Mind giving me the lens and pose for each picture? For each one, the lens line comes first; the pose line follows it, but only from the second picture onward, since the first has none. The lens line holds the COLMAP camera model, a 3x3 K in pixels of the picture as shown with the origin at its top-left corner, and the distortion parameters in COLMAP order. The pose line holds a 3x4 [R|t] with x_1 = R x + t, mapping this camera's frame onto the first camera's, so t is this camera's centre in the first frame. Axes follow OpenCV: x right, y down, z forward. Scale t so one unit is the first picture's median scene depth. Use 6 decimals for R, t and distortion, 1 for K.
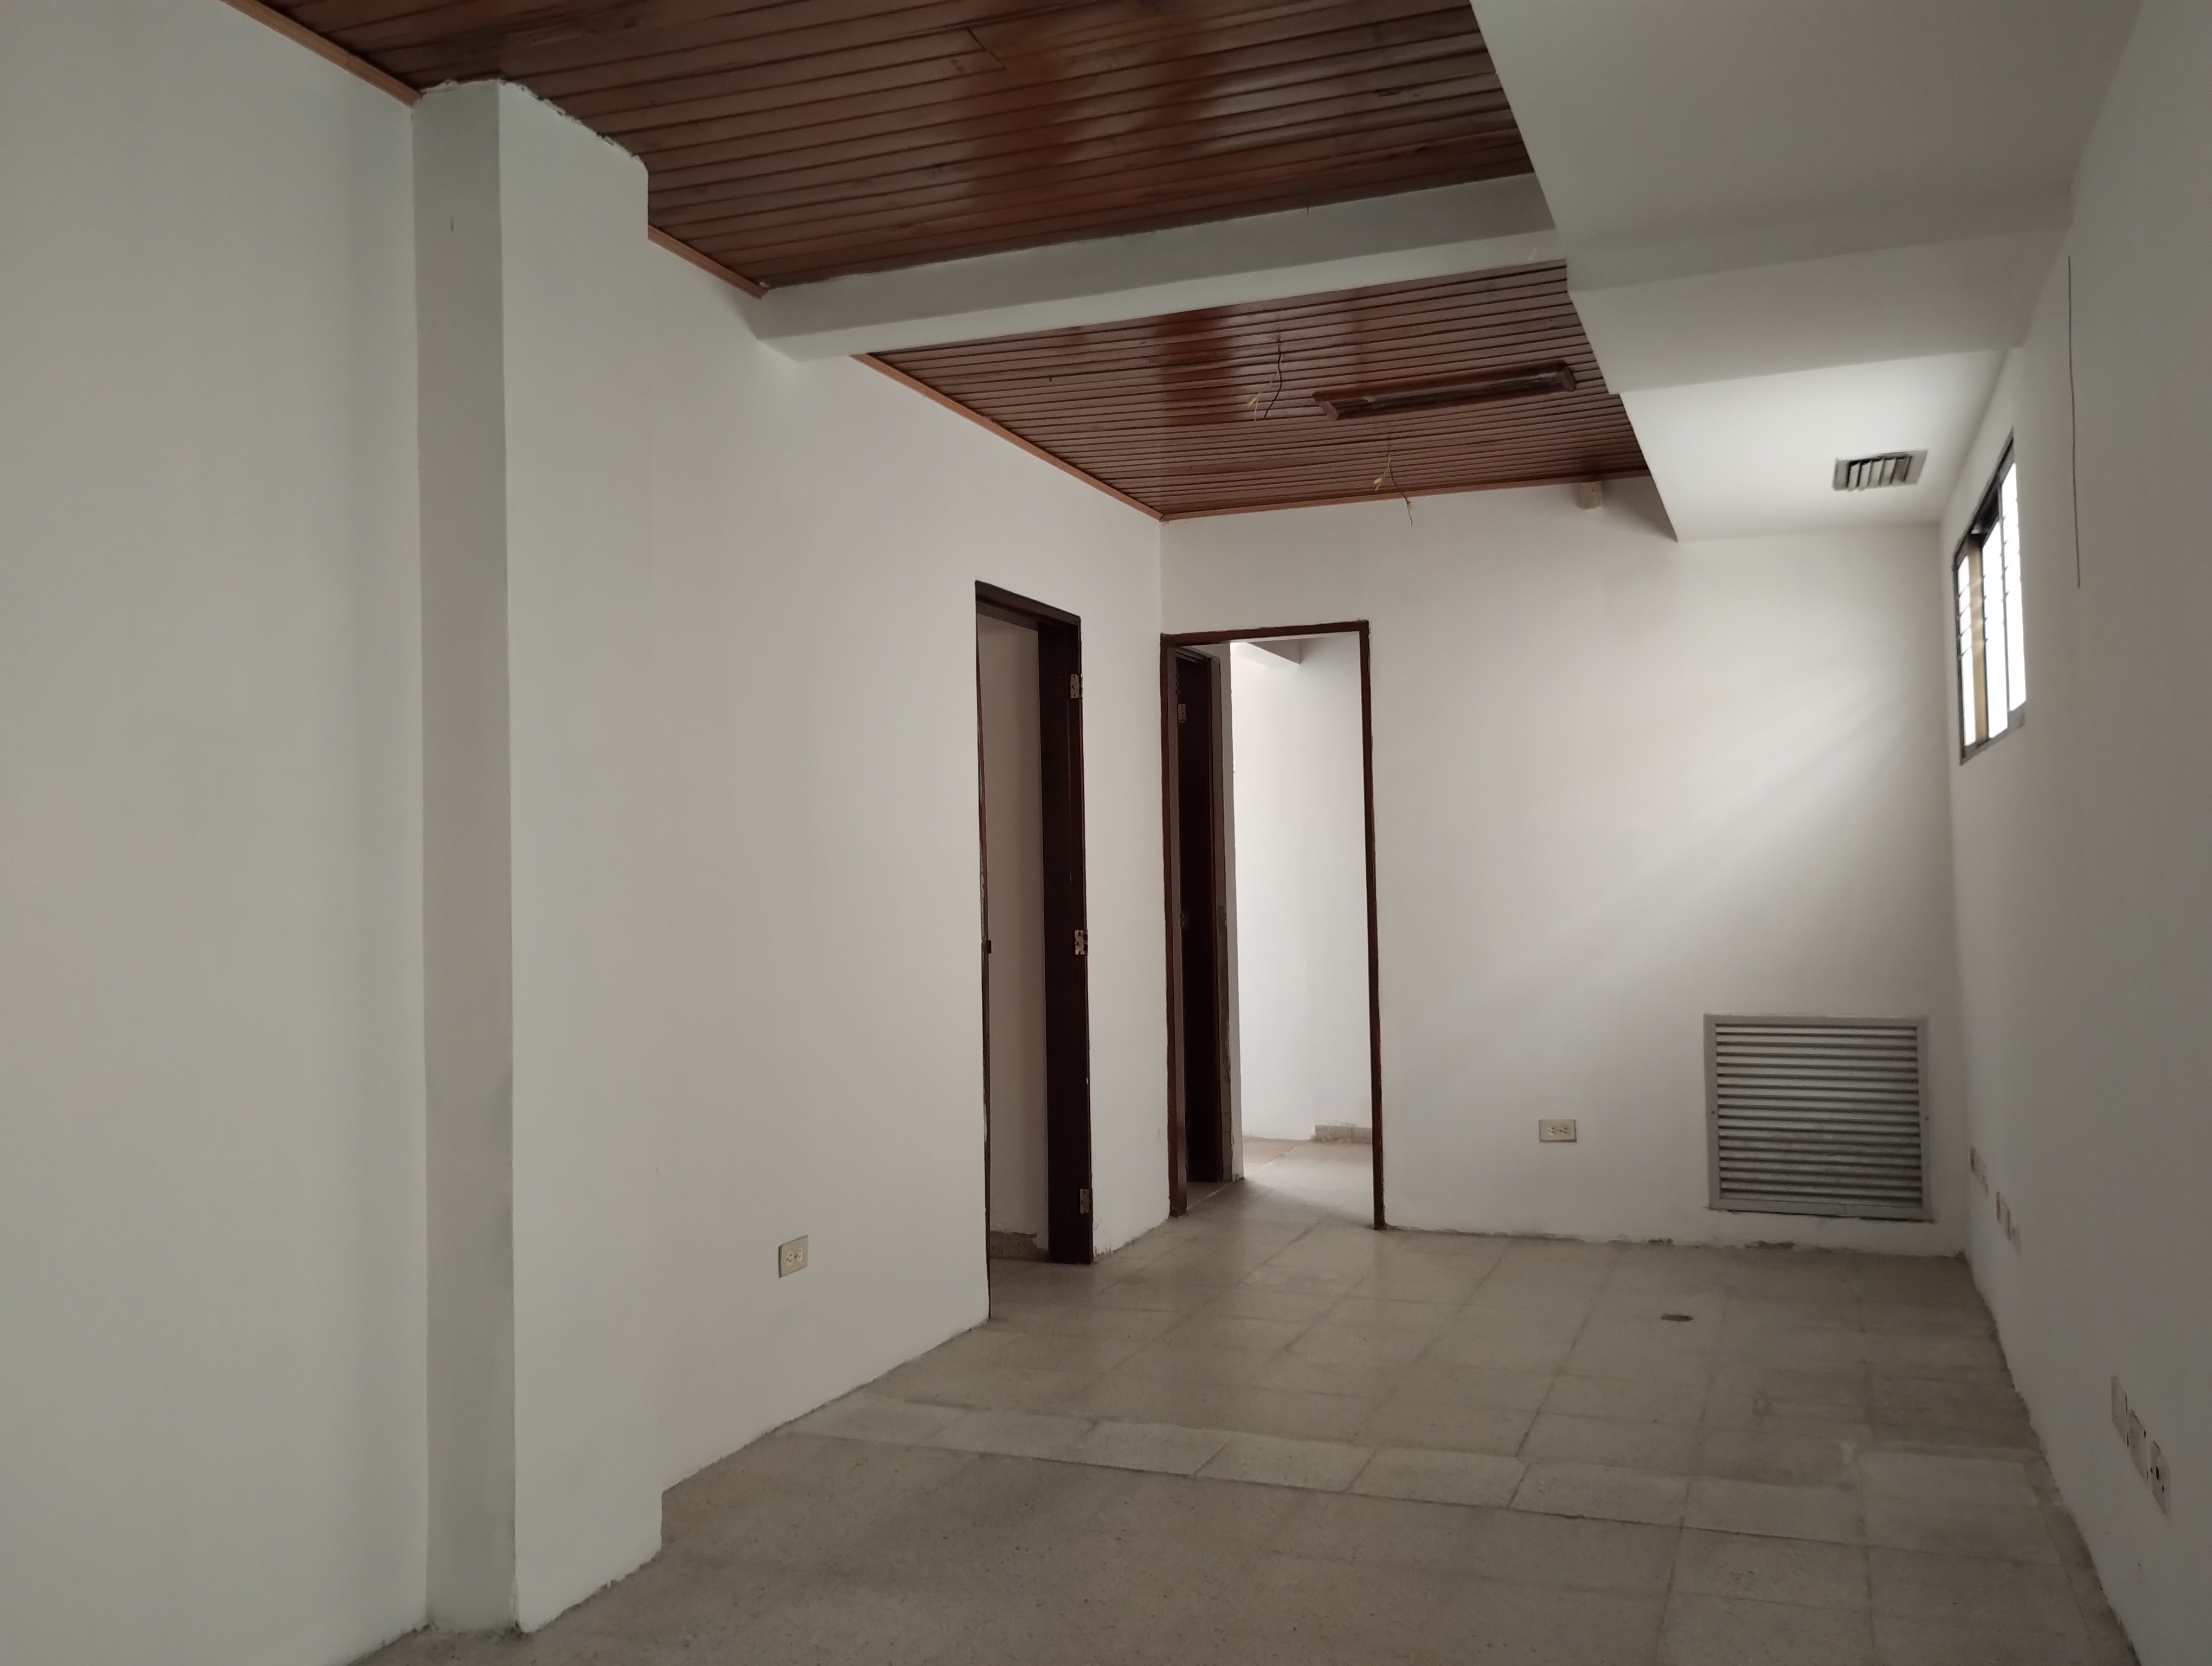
lens RADIAL K [[1852.9, 0, 1104.4], [0, 1852.9, 831.2], [0, 0, 1]] dist [0.005945, 0.000401]
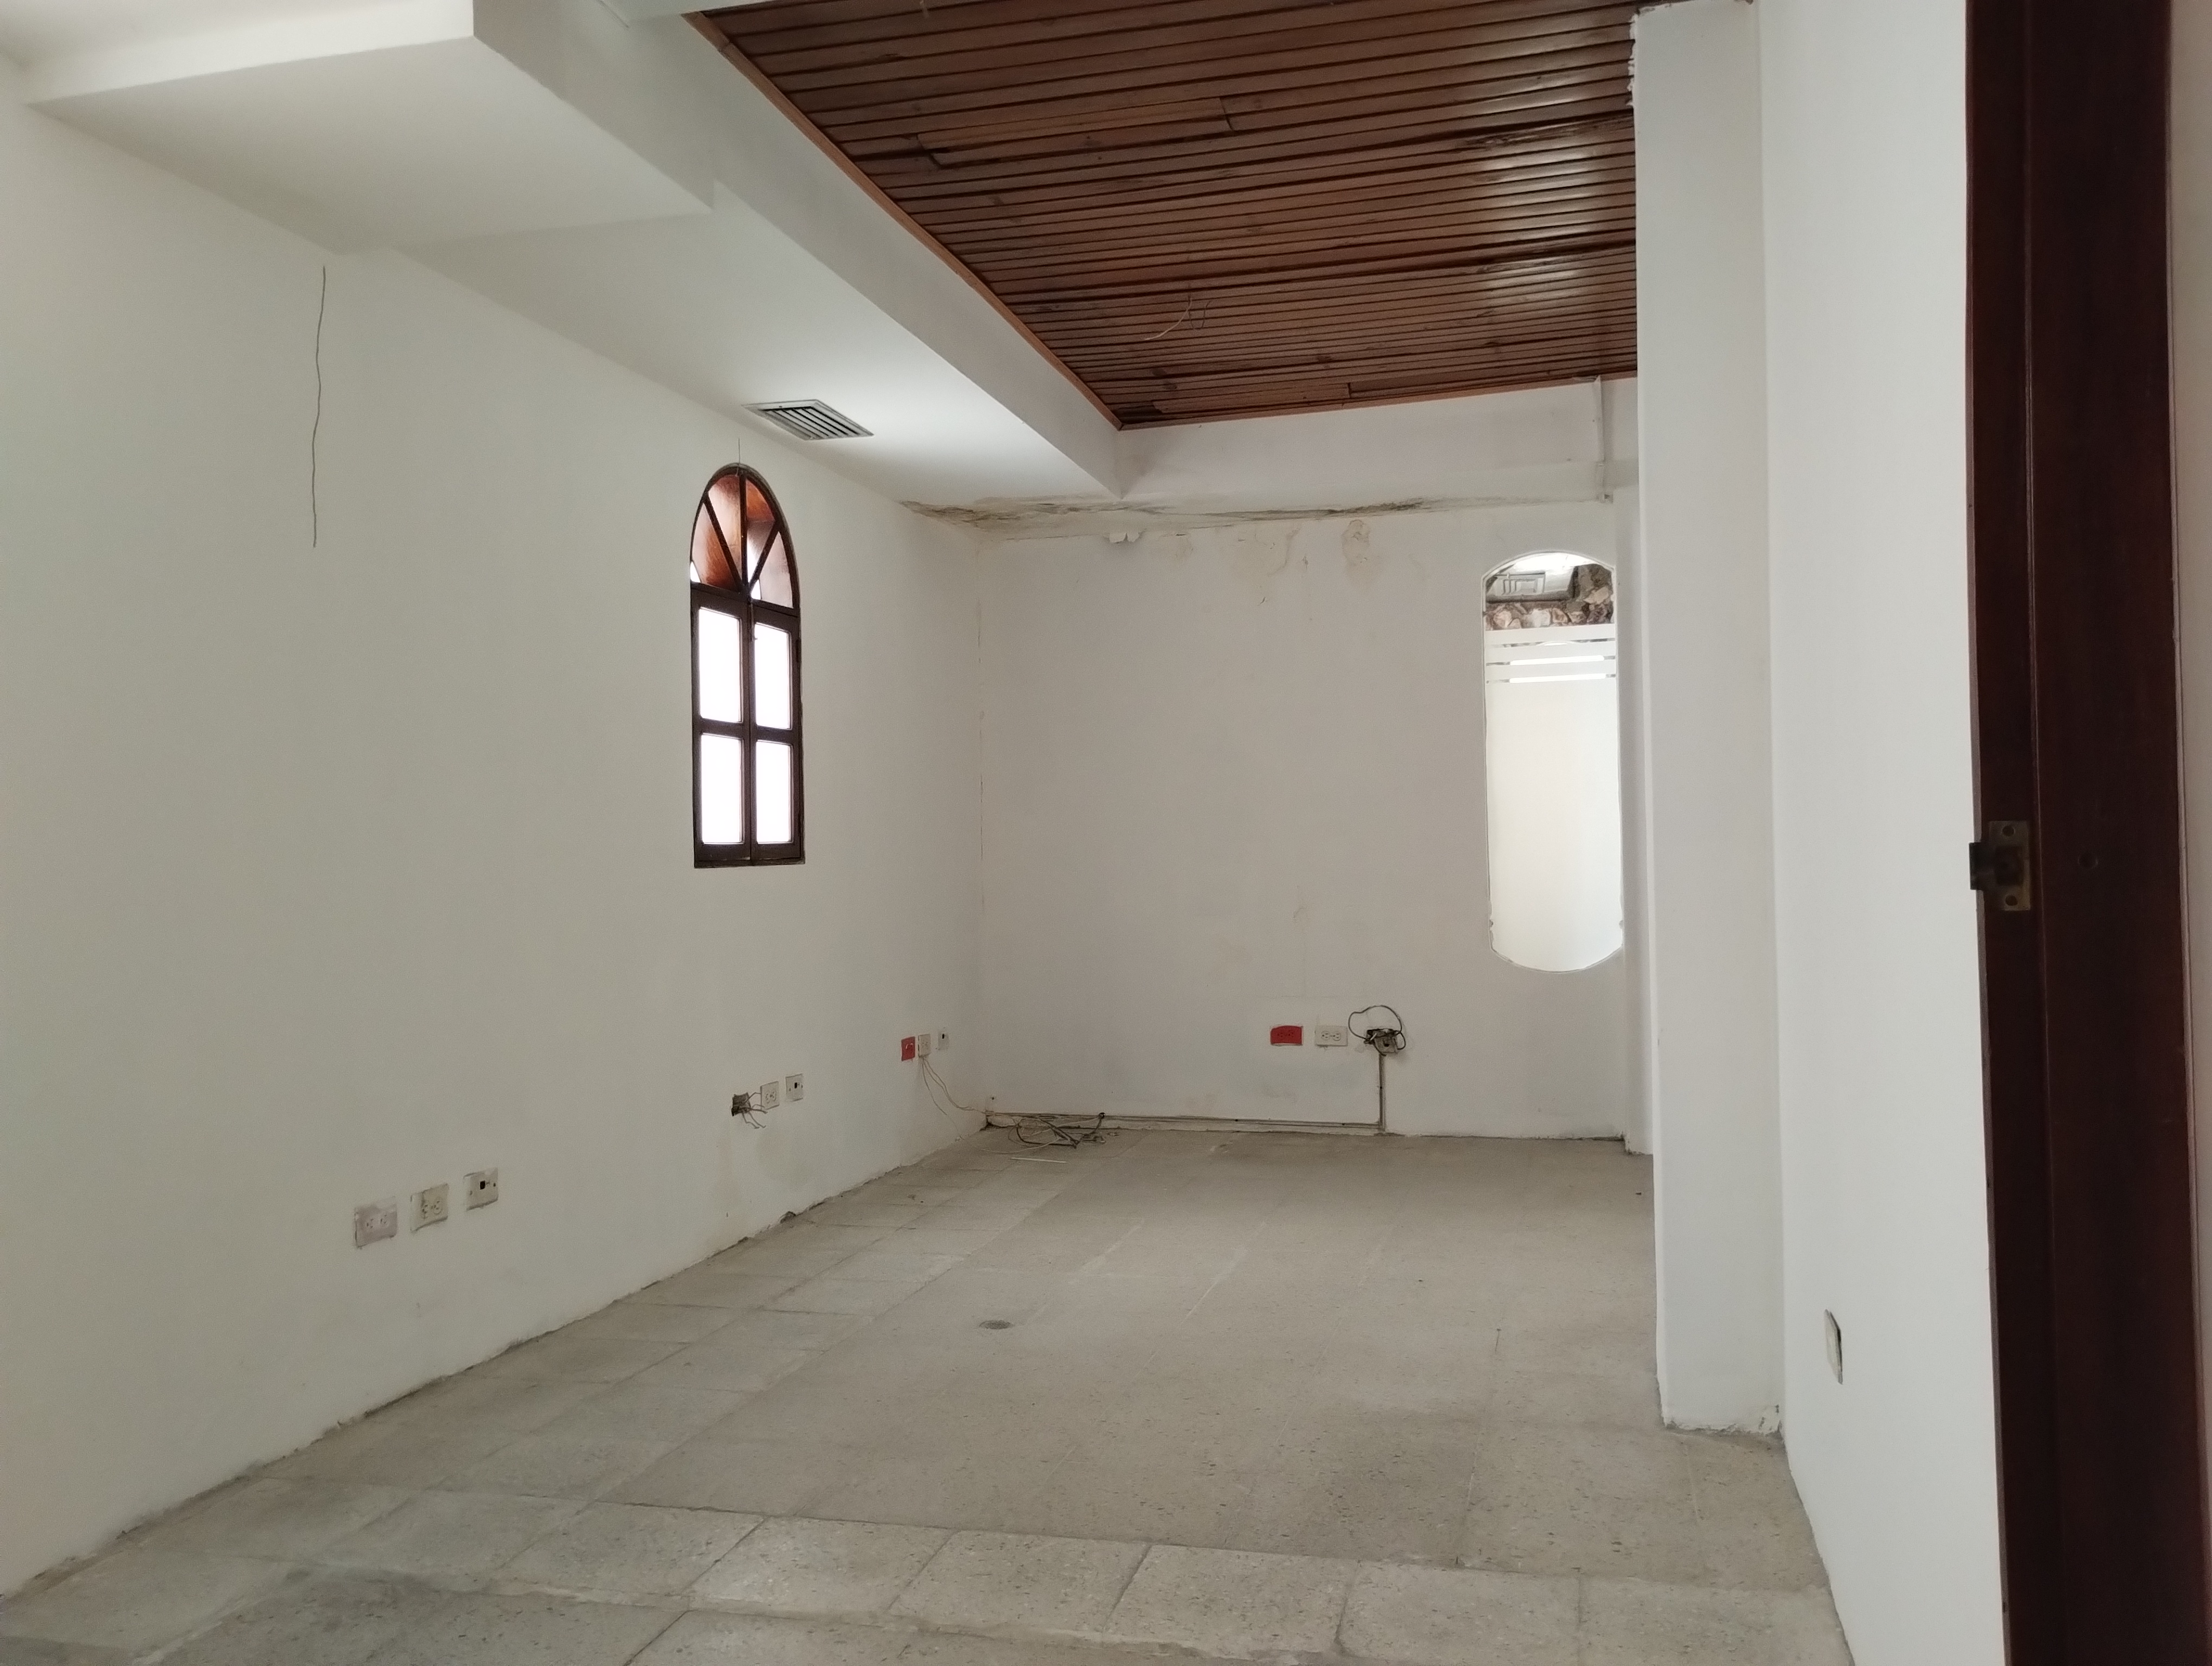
lens RADIAL K [[1852.9, 0, 1105.7], [0, 1852.9, 834.5], [0, 0, 1]] dist [0.005945, 0.000401]
pose [[-0.993655, 0.034959, -0.106900, 0.136145], [0.039101, 0.998554, -0.036897, 0.086594], [0.105456, -0.040843, -0.993585, 1.750251]]
